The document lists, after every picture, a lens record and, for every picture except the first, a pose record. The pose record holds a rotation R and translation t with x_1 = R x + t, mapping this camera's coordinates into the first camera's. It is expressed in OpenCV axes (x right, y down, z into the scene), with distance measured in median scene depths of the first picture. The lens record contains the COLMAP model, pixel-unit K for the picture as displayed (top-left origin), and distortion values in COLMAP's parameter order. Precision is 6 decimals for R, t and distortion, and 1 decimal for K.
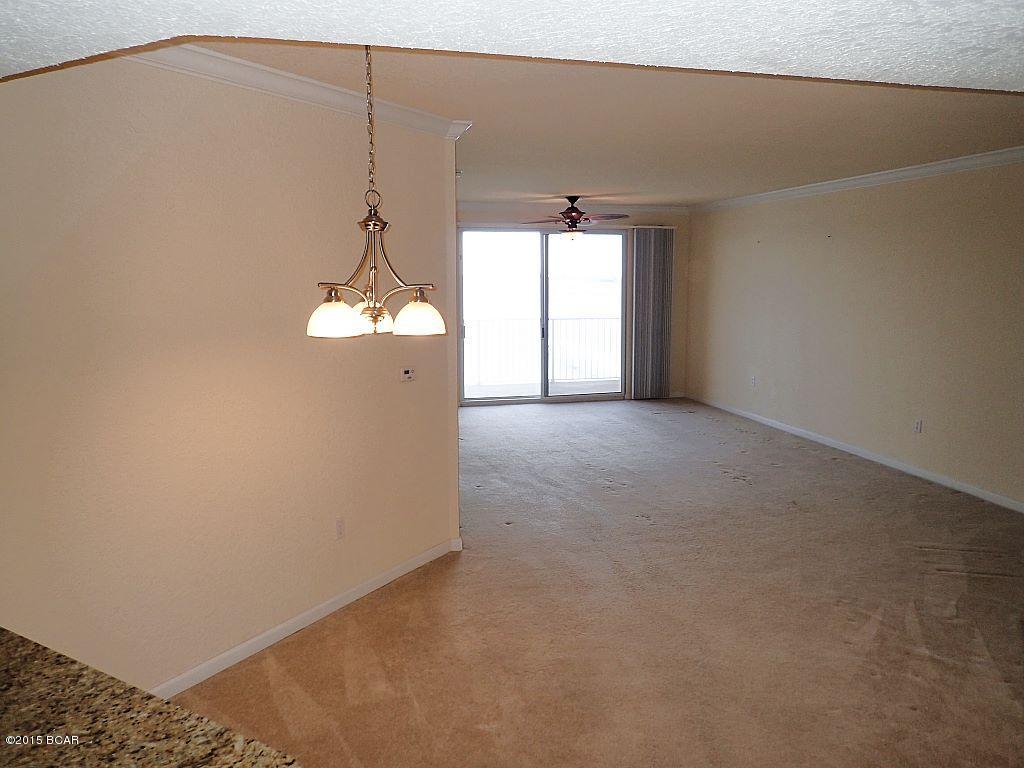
lens RADIAL K [[754.2, 0, 514.5], [0, 754.2, 362.3], [0, 0, 1]] dist [0.006228, 0.000107]
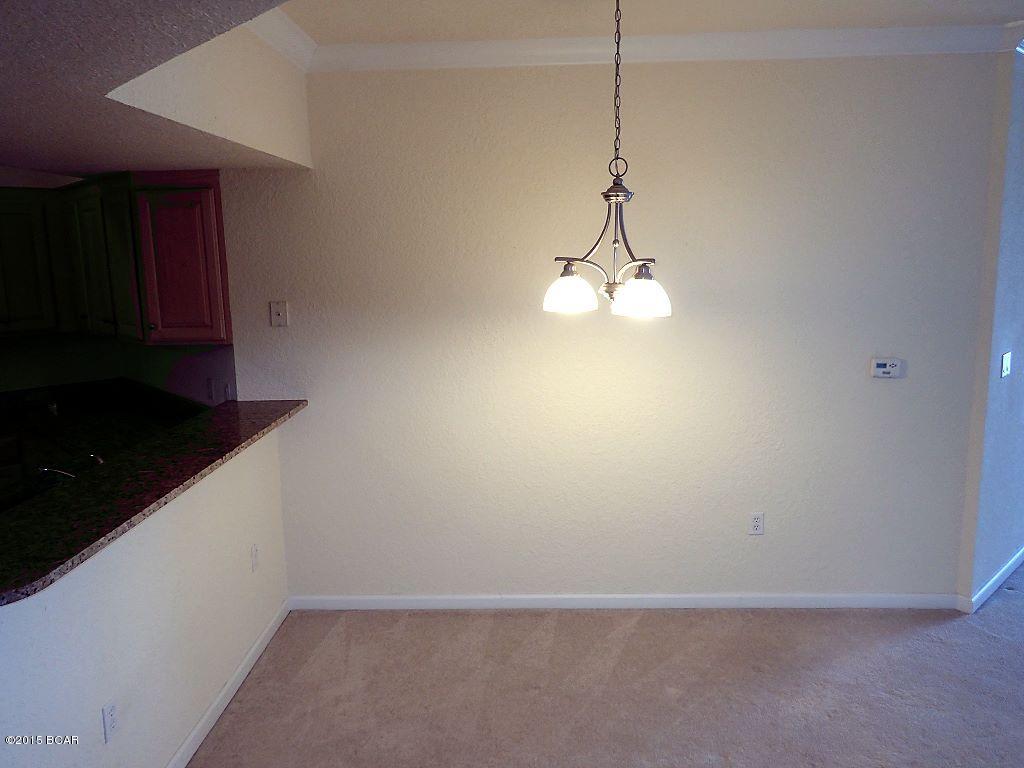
lens RADIAL K [[754.2, 0, 514.5], [0, 754.2, 362.3], [0, 0, 1]] dist [0.006228, 0.000107]
pose [[0.502116, 0.112965, -0.857390, 0.558505], [-0.079823, 0.993253, 0.084118, -0.042725], [0.861108, 0.026202, 0.507746, 0.403047]]
